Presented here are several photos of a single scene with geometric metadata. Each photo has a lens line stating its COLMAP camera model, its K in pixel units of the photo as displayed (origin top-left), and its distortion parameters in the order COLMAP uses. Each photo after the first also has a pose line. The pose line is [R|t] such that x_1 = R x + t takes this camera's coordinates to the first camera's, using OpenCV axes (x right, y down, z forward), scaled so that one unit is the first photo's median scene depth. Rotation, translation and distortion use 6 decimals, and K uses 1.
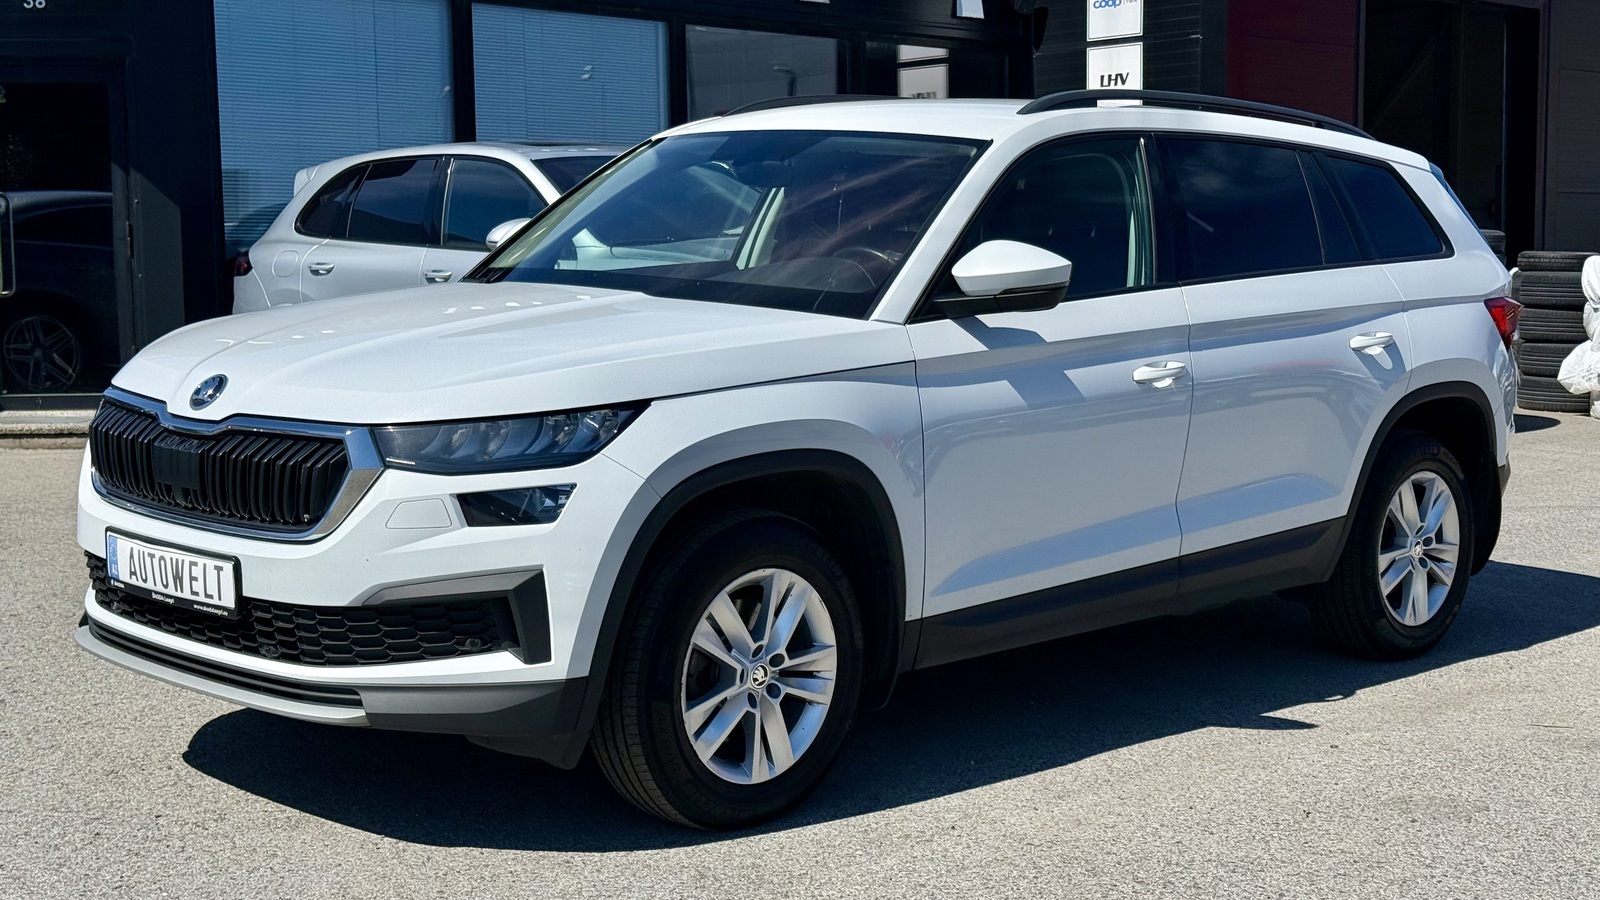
lens RADIAL K [[2054.2, 0, 785.8], [0, 2054.2, 447.6], [0, 0, 1]] dist [0.020644, 0.000000]
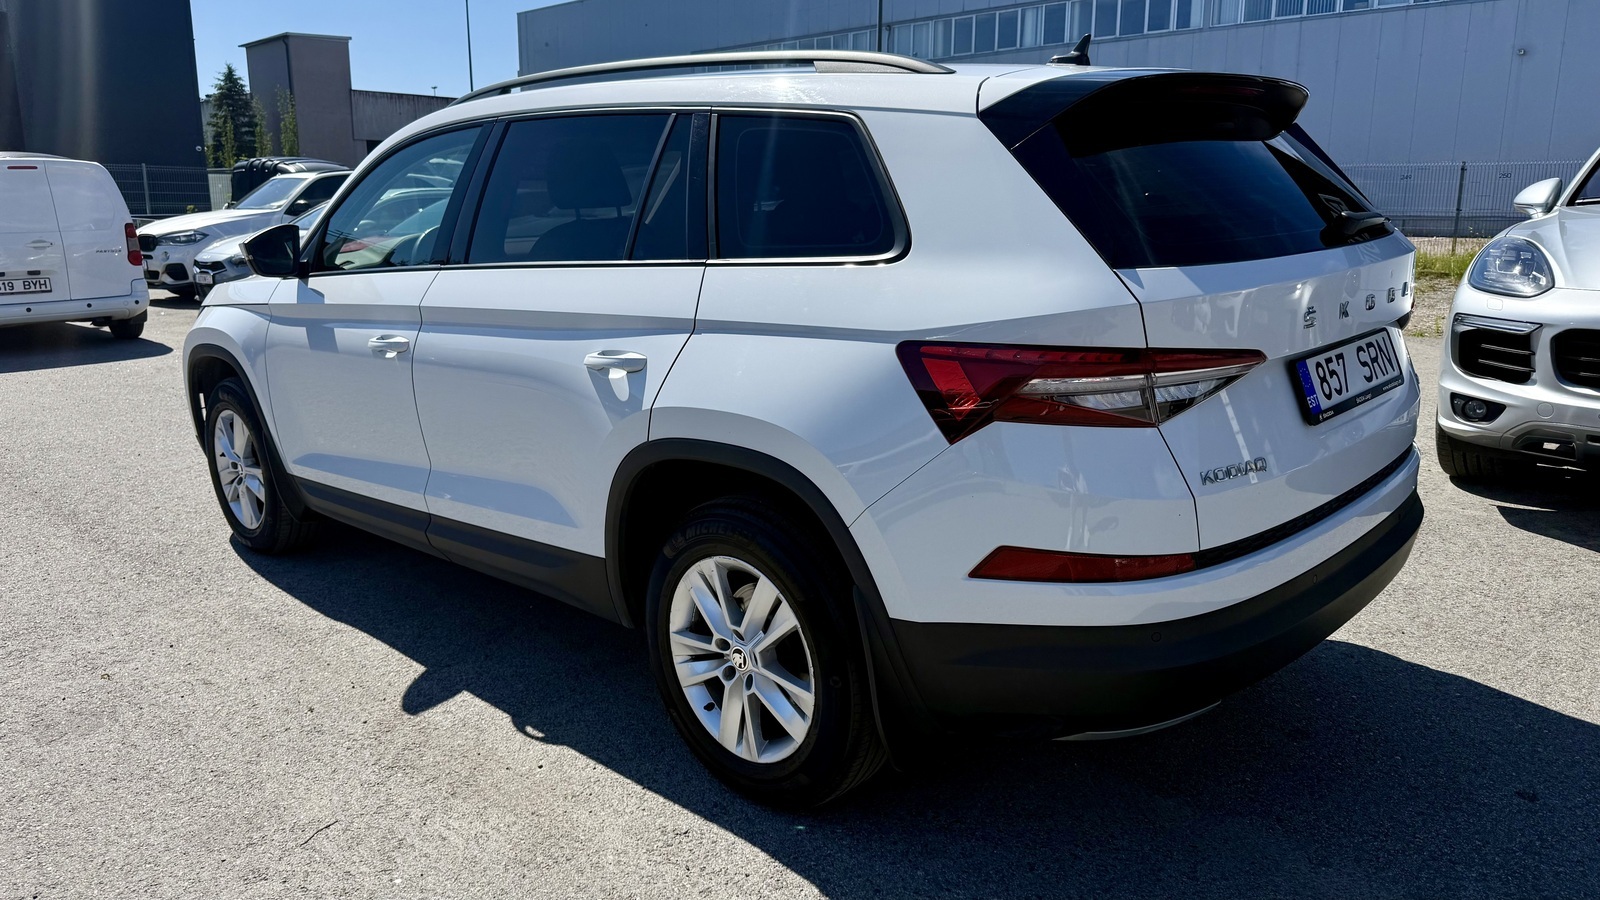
lens RADIAL K [[1132.1, 0, 810.5], [0, 1132.1, 447.6], [0, 0, 1]] dist [0.027121, -0.016830]
pose [[0.085605, 0.214020, -0.973071, 0.831797], [-0.094835, 0.973972, 0.205875, -0.133357], [0.991806, 0.074657, 0.103673, 1.182667]]
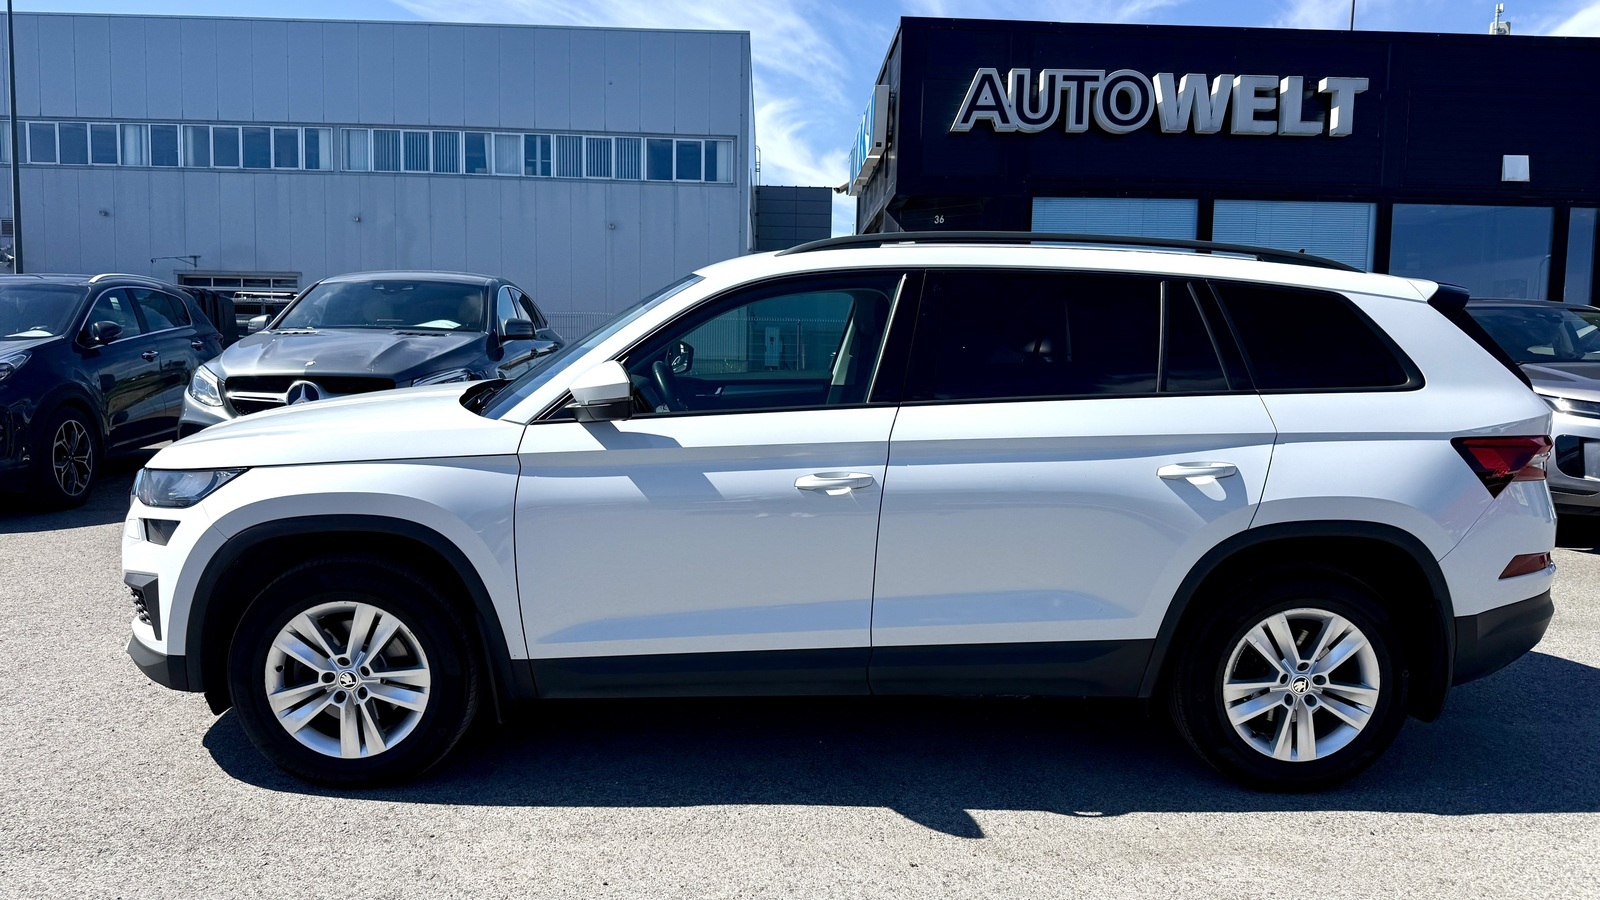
lens RADIAL K [[1132.1, 0, 809.4], [0, 1132.1, 456.4], [0, 0, 1]] dist [0.027121, -0.016830]
pose [[0.758033, 0.078862, -0.647431, 0.571181], [-0.083438, 0.996232, 0.023658, -0.063825], [0.646857, 0.036087, 0.761757, 0.523273]]
